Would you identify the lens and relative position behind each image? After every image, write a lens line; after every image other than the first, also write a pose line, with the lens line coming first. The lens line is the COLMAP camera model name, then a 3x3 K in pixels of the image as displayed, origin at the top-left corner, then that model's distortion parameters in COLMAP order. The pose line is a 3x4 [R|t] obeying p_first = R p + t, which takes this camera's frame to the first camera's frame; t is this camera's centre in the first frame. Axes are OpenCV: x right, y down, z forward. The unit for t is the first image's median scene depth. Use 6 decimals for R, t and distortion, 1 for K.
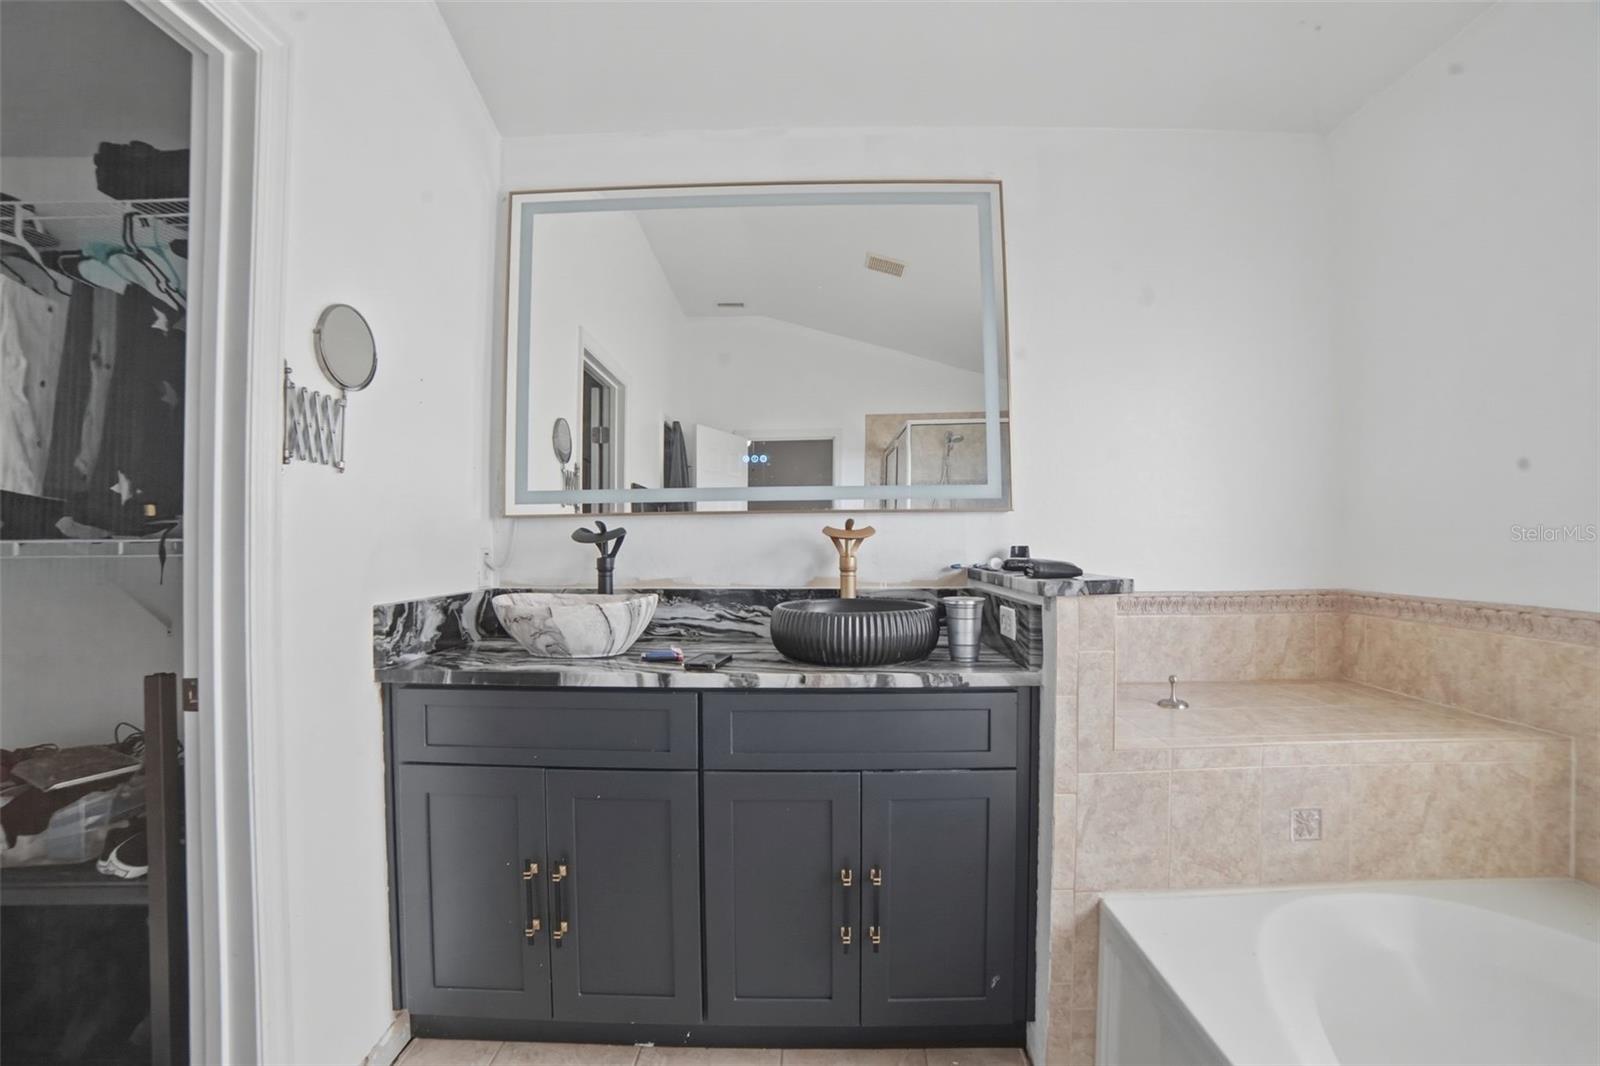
lens RADIAL K [[710.7, 0, 800.0], [0, 710.7, 533.0], [0, 0, 1]] dist [-0.037905, 0.000334]
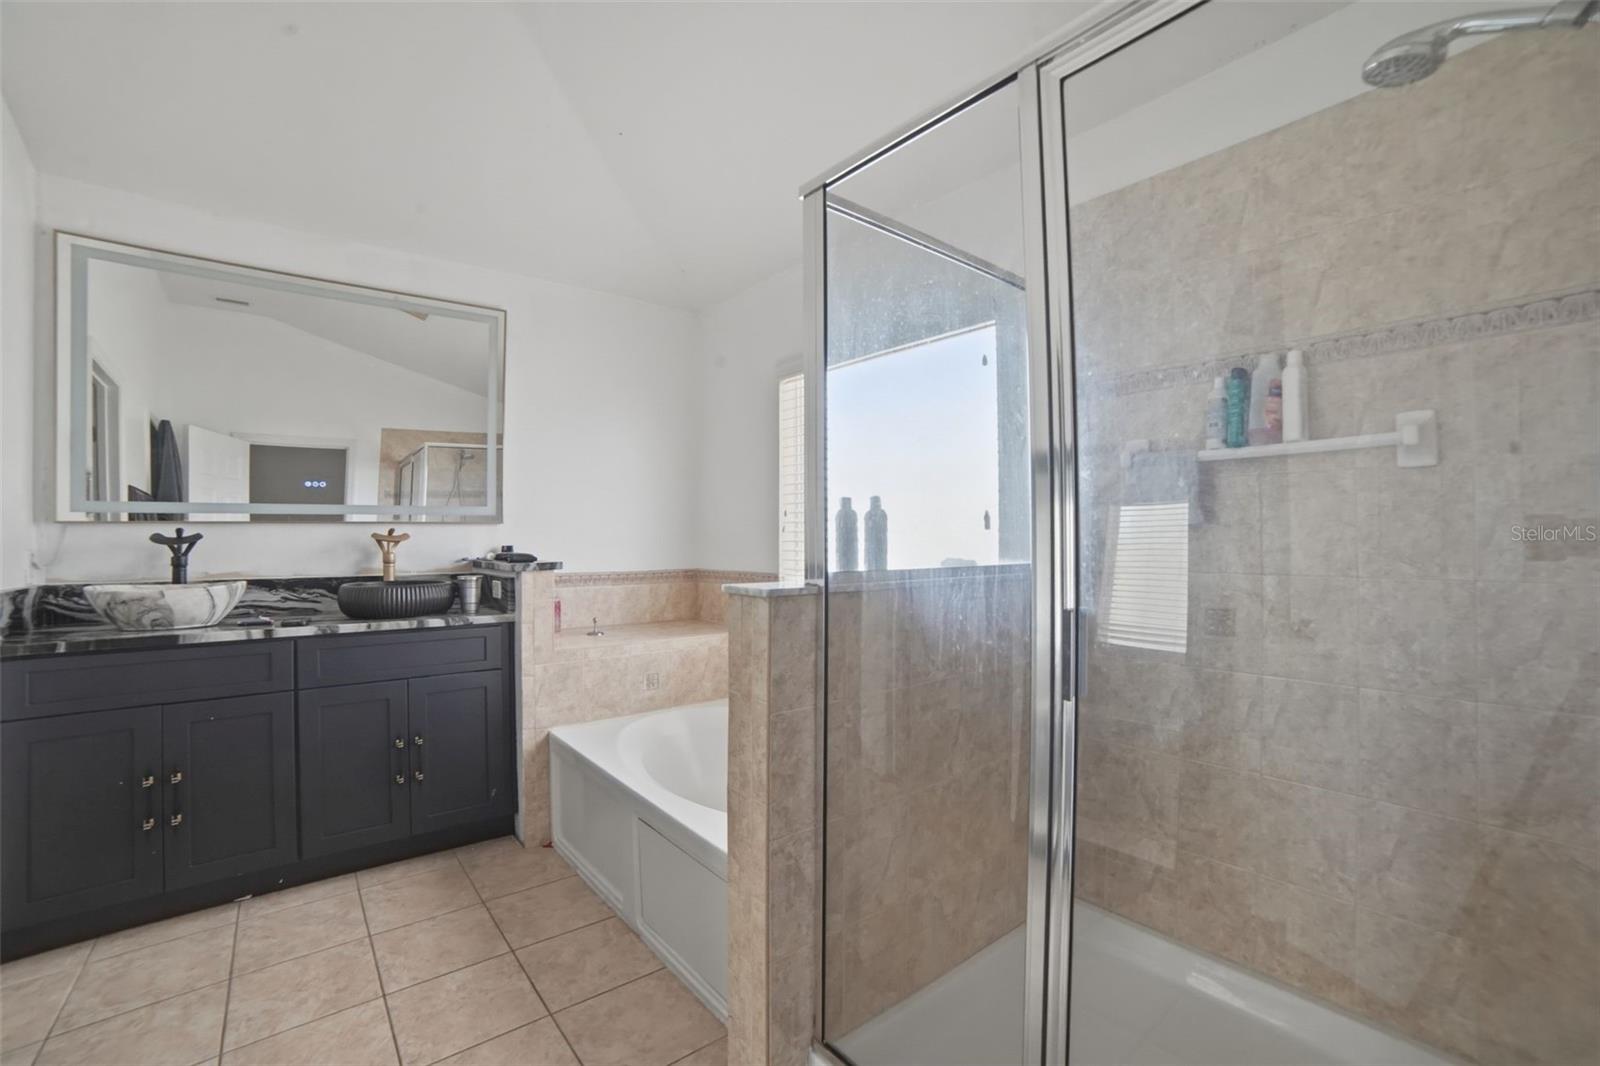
lens RADIAL K [[672.7, 0, 800.7], [0, 672.7, 538.5], [0, 0, 1]] dist [-0.104823, 0.034972]
pose [[0.773108, -0.000388, 0.634274, -0.158295], [-0.002229, 0.999992, 0.003329, -0.005125], [-0.634271, -0.003987, 0.773101, -0.740161]]
